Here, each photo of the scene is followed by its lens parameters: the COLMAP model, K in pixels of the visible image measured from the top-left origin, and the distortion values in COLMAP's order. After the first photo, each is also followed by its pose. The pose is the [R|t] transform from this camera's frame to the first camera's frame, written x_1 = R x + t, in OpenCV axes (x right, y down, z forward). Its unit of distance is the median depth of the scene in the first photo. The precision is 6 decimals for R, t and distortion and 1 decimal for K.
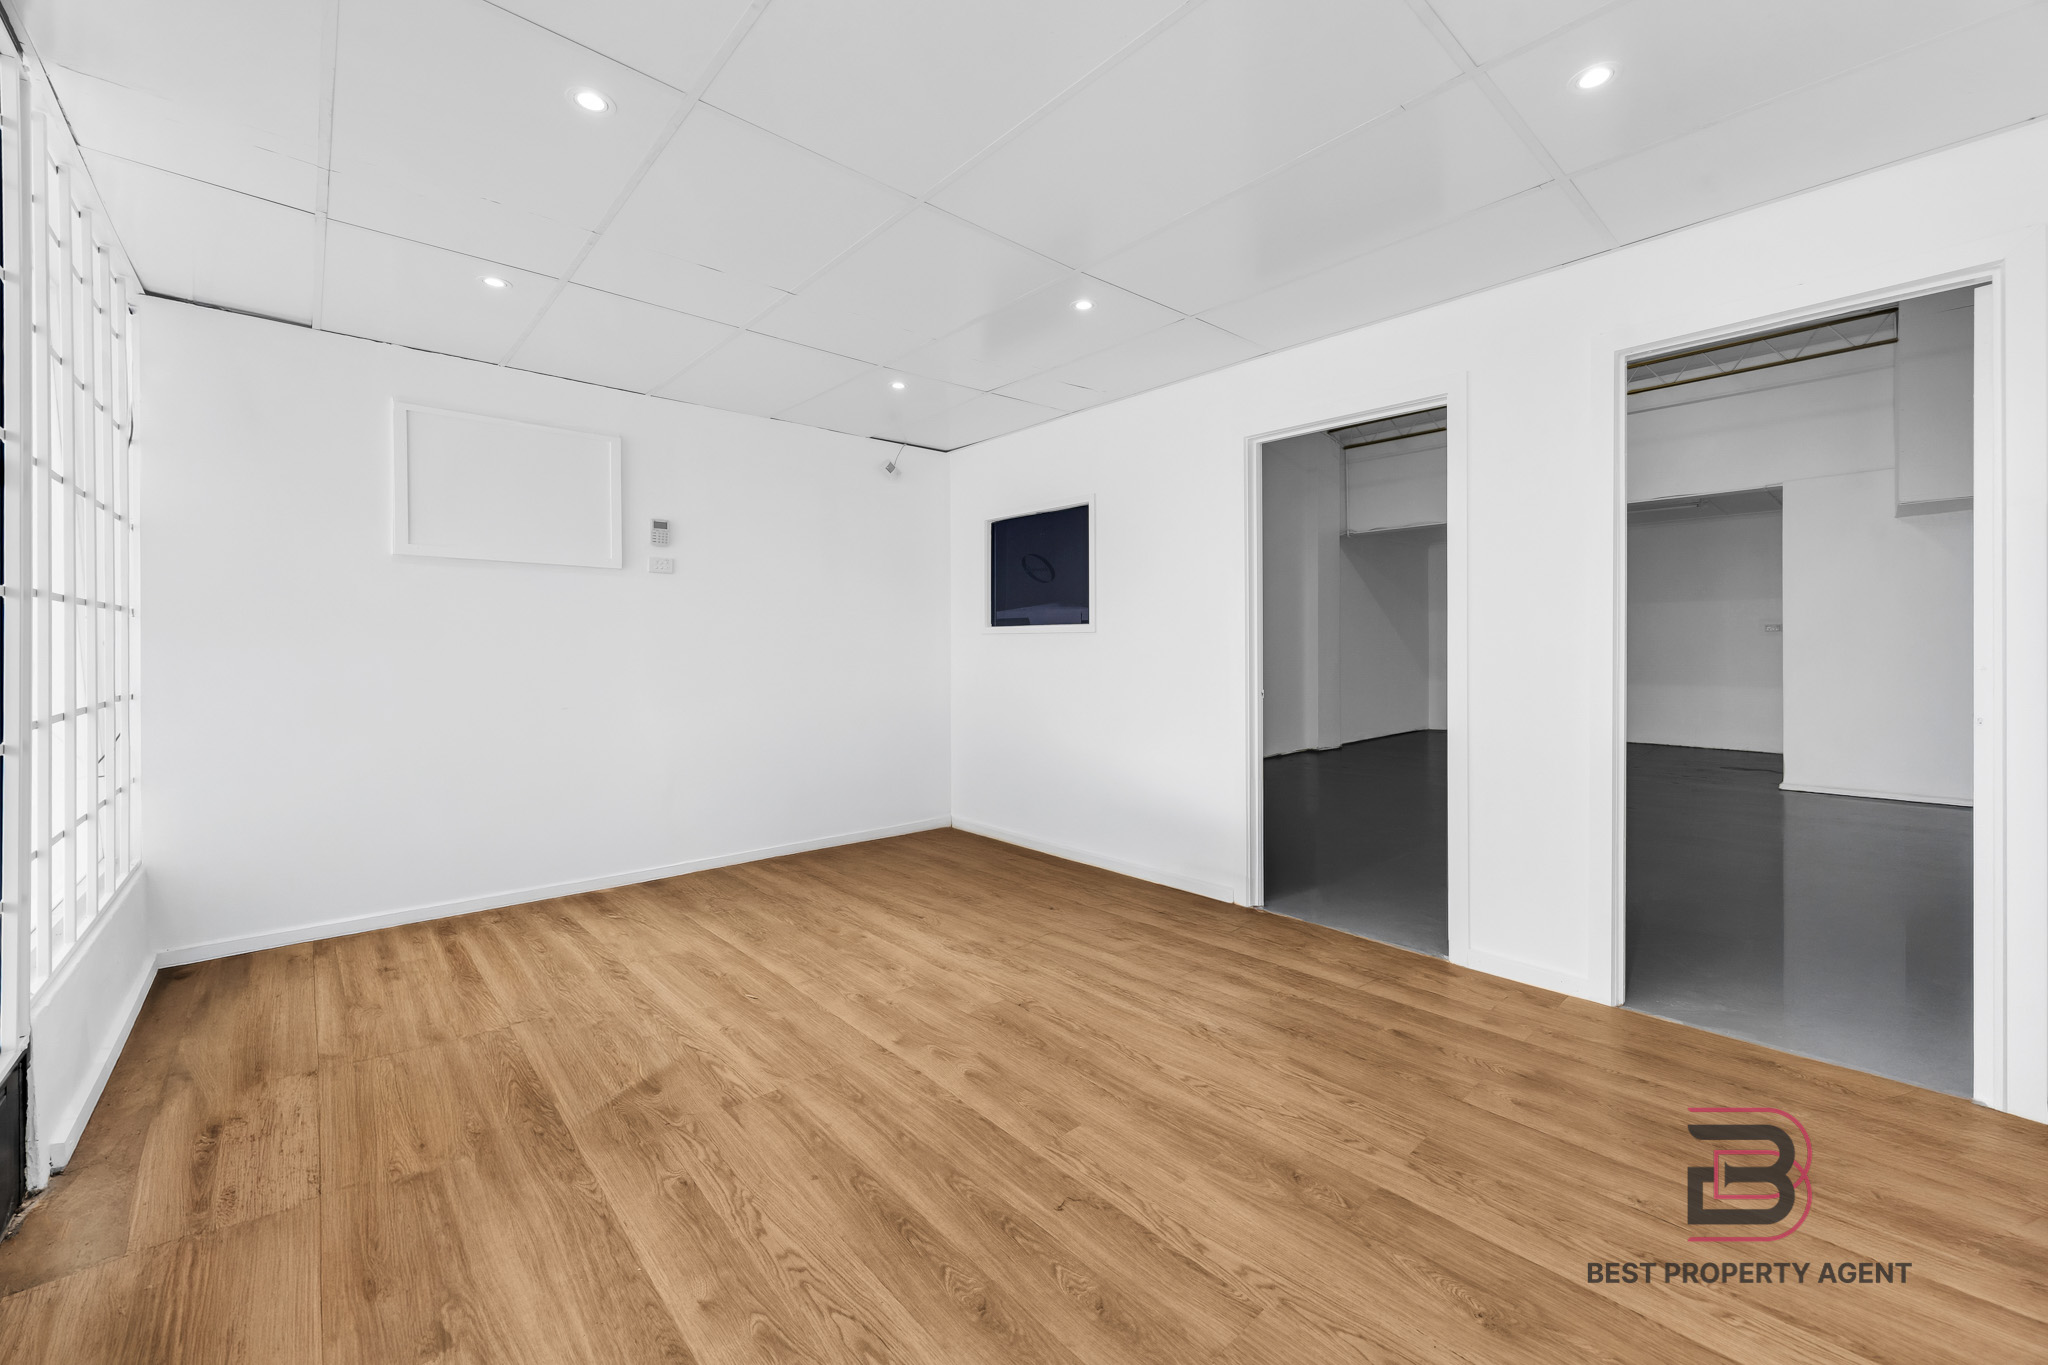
lens RADIAL K [[793.7, 0, 1027.9], [0, 793.7, 646.9], [0, 0, 1]] dist [-0.002045, -0.000072]
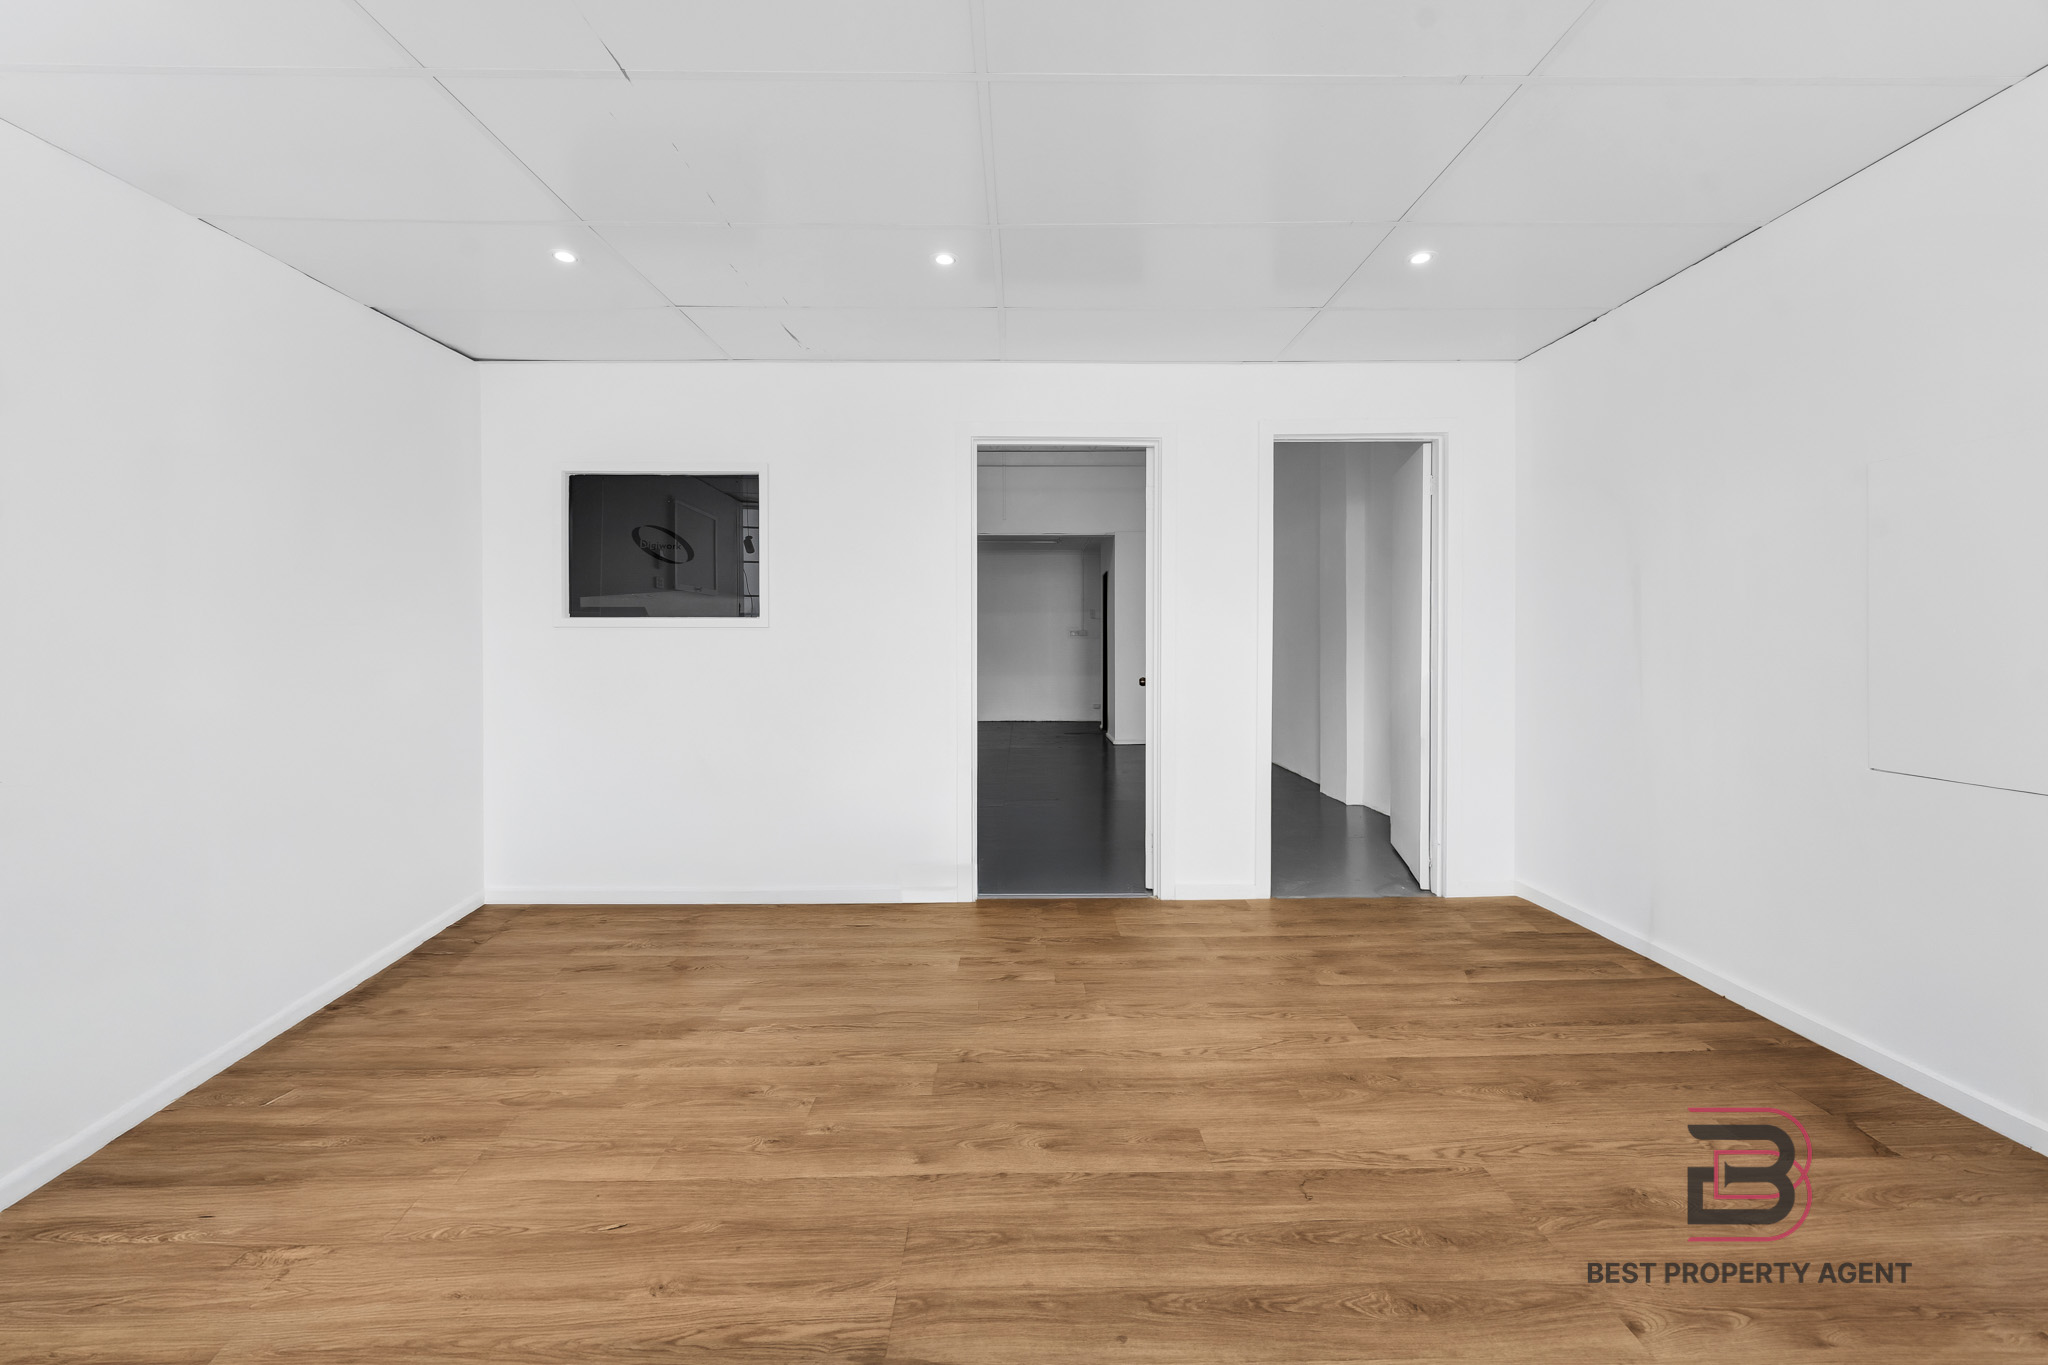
lens RADIAL K [[793.7, 0, 1027.9], [0, 793.7, 646.9], [0, 0, 1]] dist [-0.002045, -0.000072]
pose [[0.661164, 0.001213, 0.750240, -0.690691], [0.000662, 0.999997, -0.002201, 0.008228], [-0.750241, 0.001952, 0.661162, 0.436201]]
